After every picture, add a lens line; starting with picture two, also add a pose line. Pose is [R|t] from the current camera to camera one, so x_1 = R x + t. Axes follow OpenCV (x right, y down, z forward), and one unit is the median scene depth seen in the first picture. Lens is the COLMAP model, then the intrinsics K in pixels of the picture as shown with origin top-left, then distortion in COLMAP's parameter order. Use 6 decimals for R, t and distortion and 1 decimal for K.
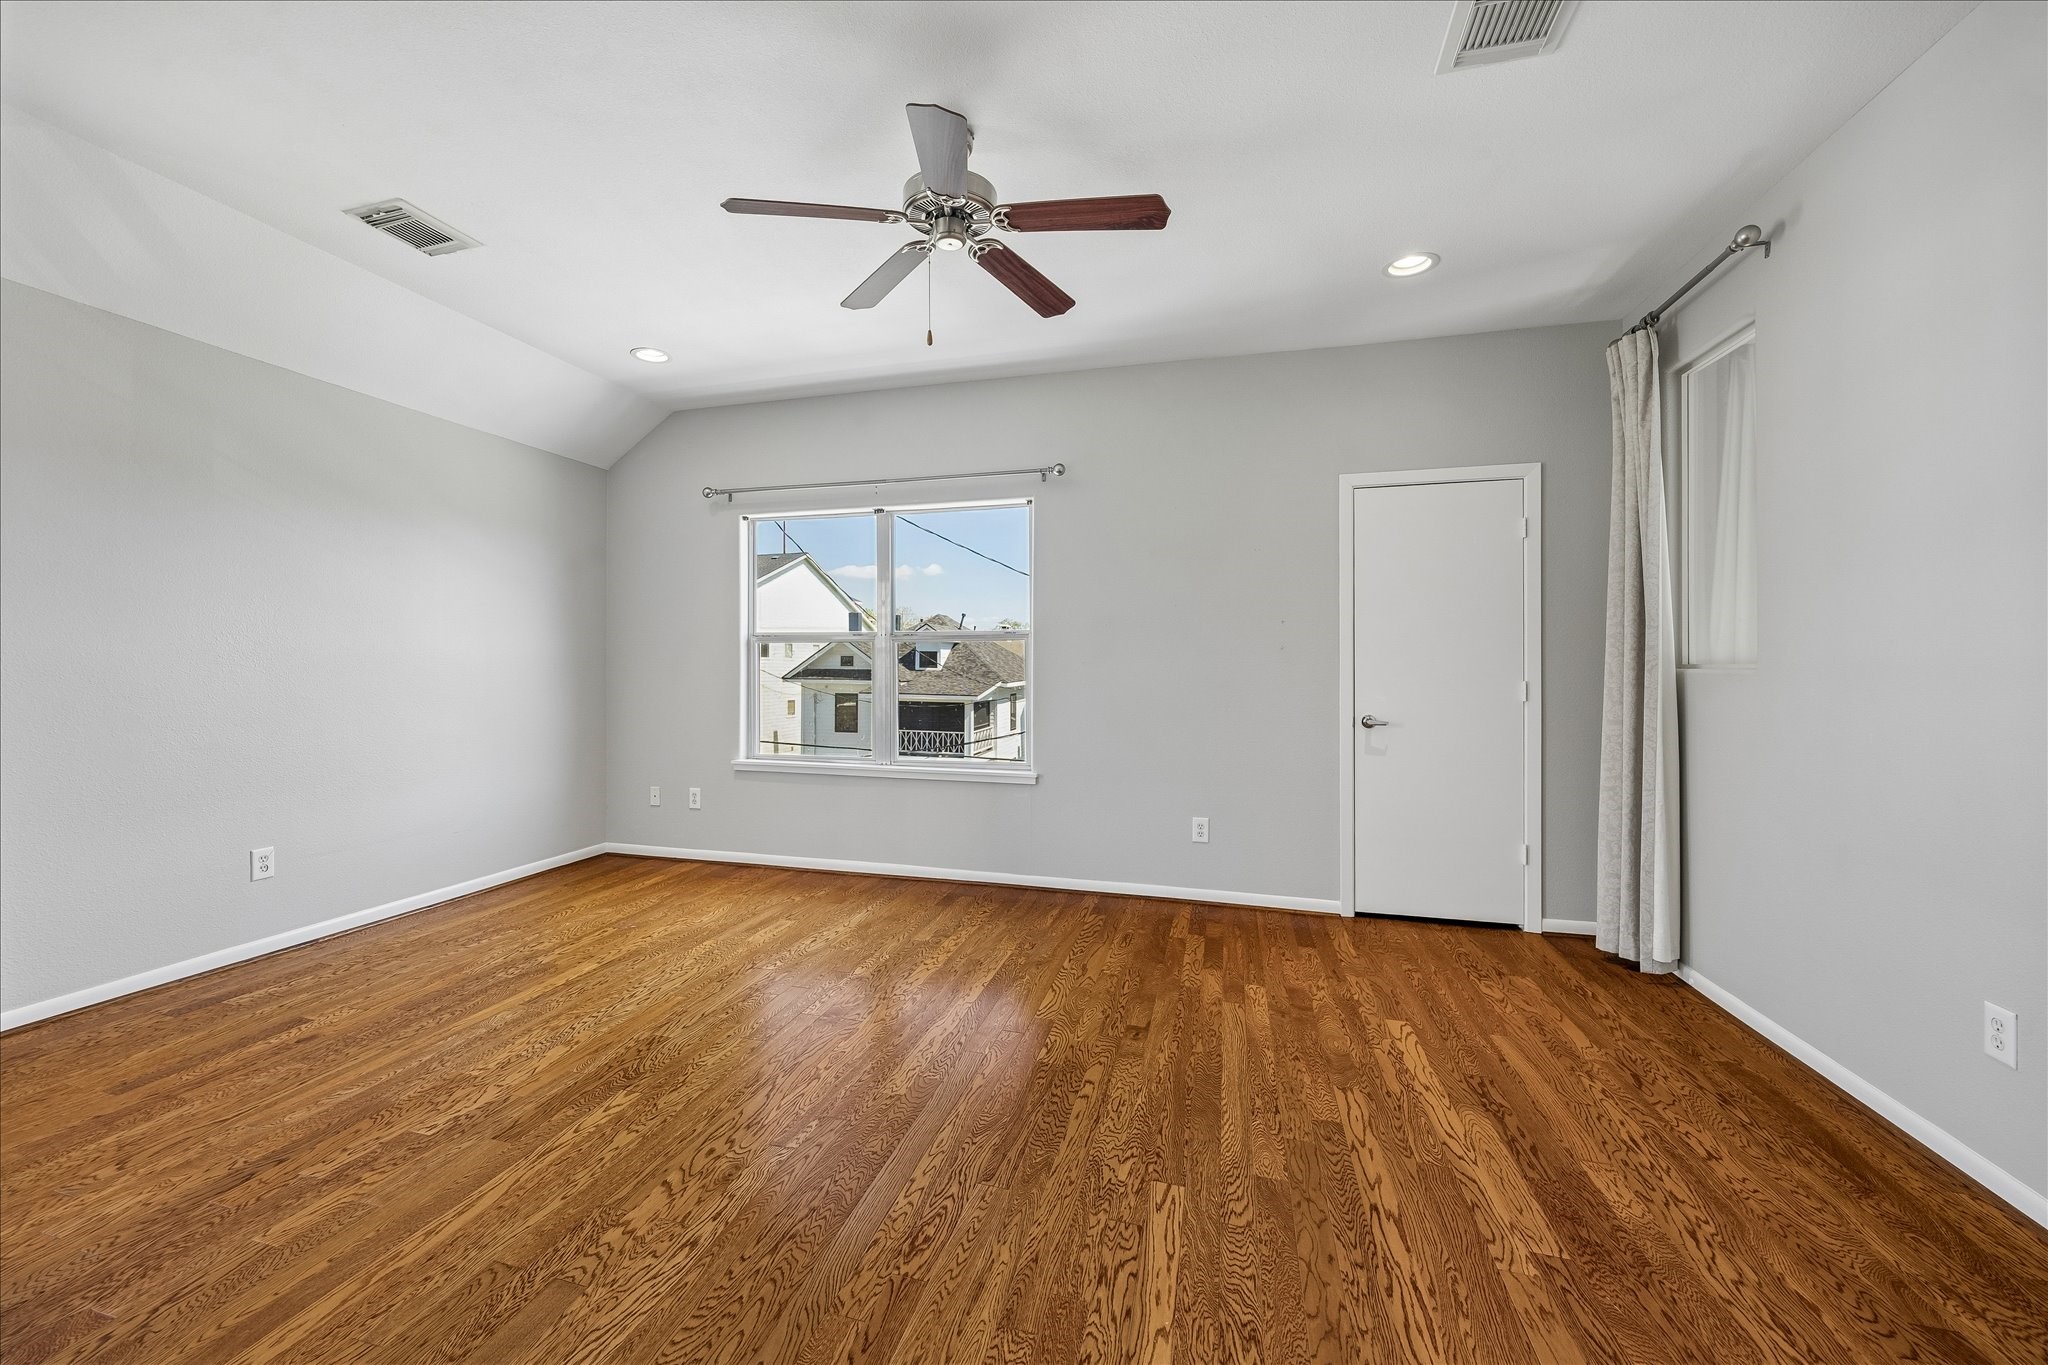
lens RADIAL K [[790.3, 0, 1016.3], [0, 790.3, 670.5], [0, 0, 1]] dist [-0.002965, 0.000634]
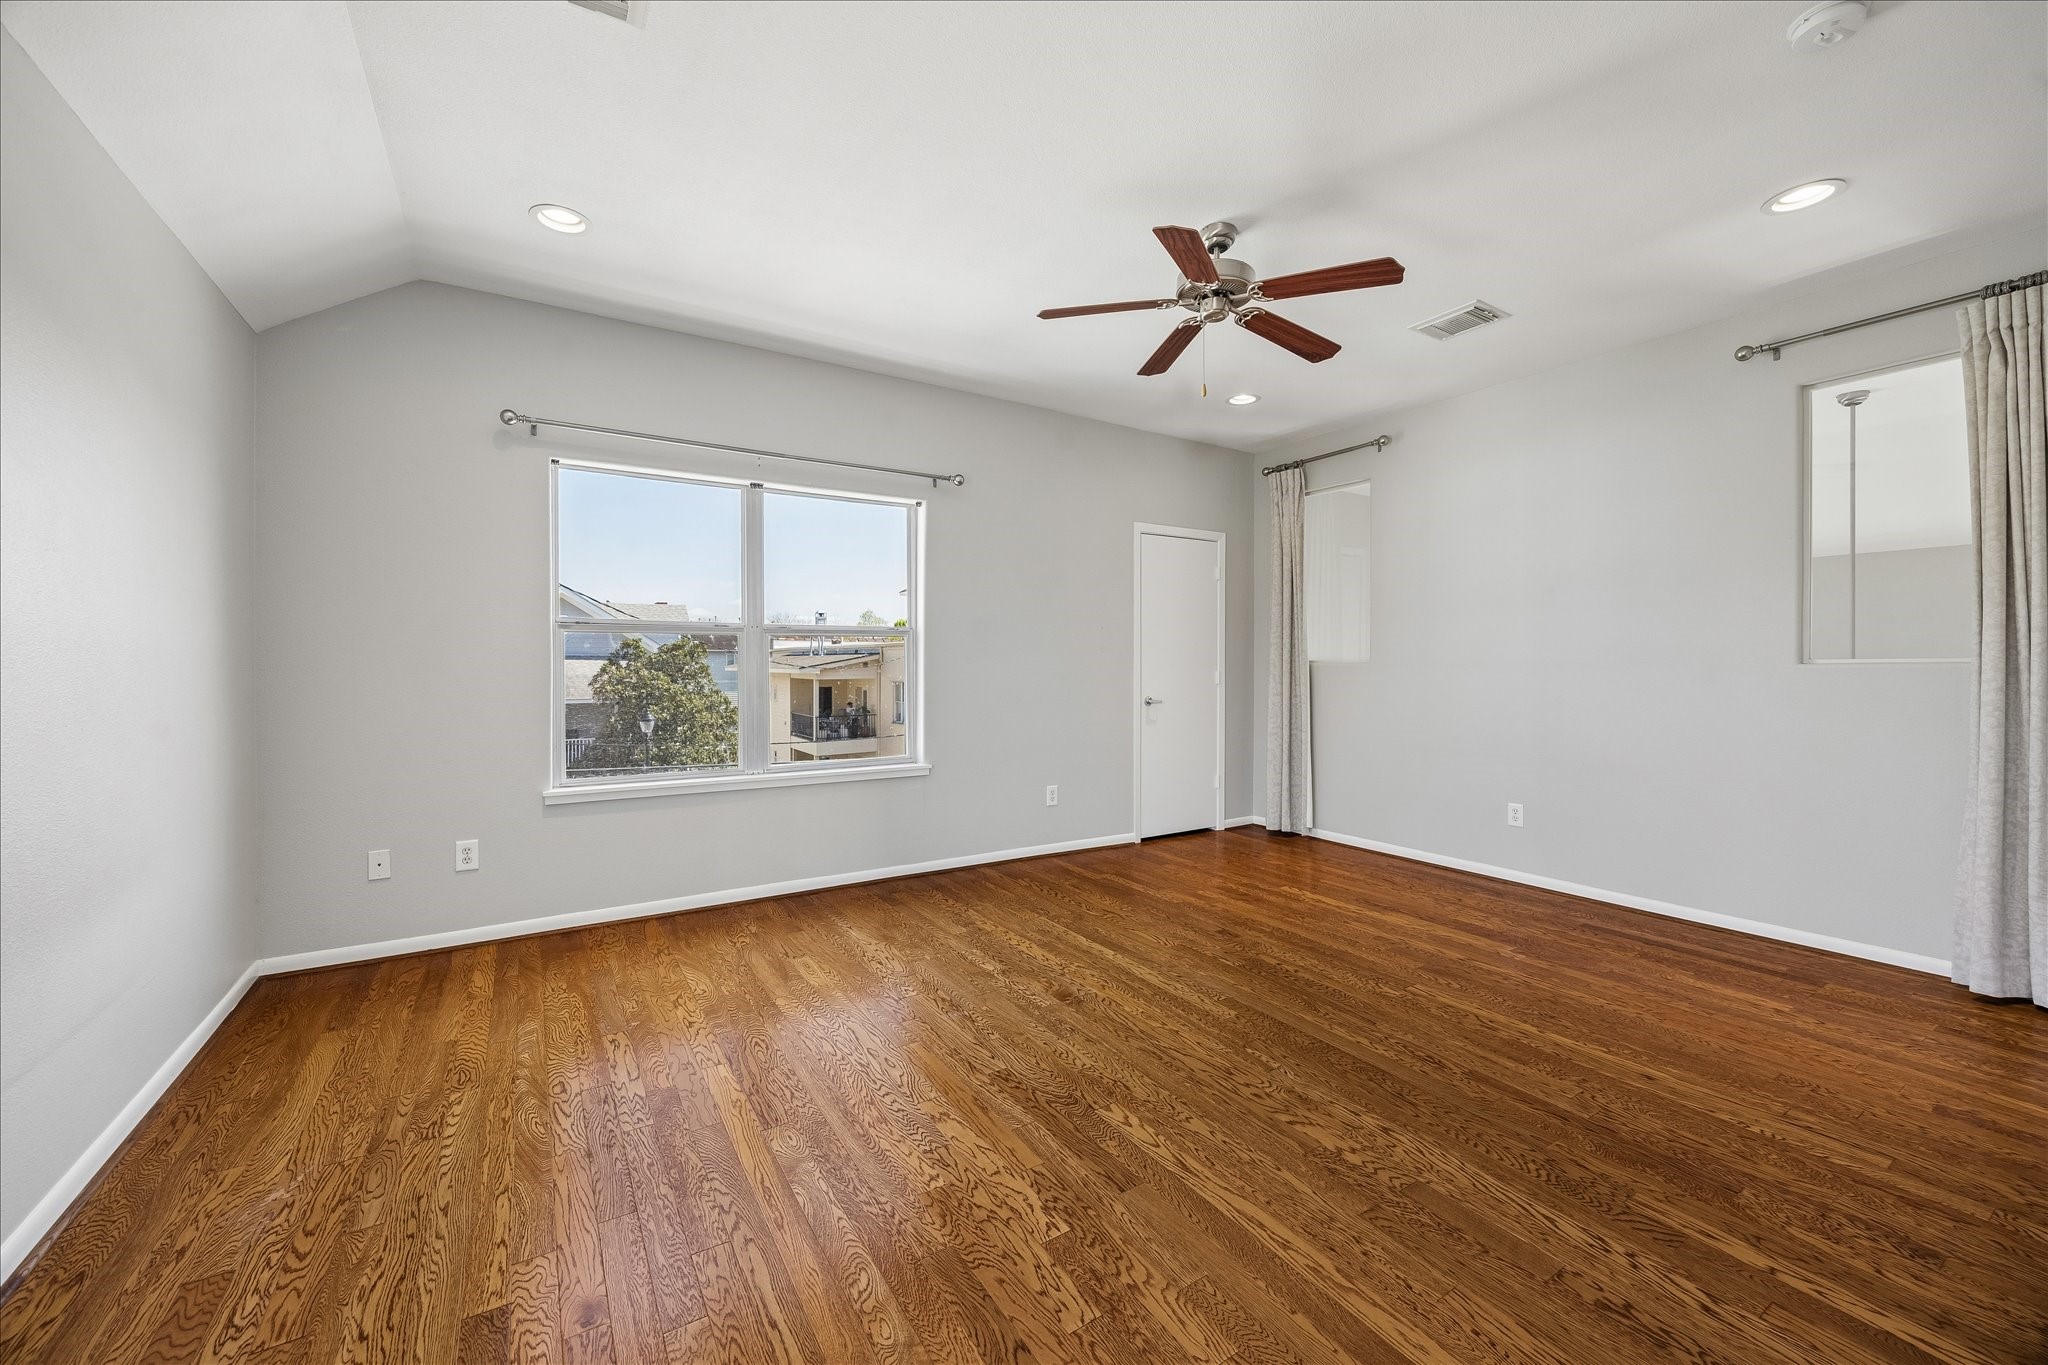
lens RADIAL K [[790.3, 0, 941.2], [0, 790.3, 667.3], [0, 0, 1]] dist [-0.002965, 0.000634]
pose [[0.685940, -0.007072, 0.727624, -1.033636], [0.004386, 0.999975, 0.005584, -0.006186], [-0.727645, -0.000639, 0.685954, 0.380120]]
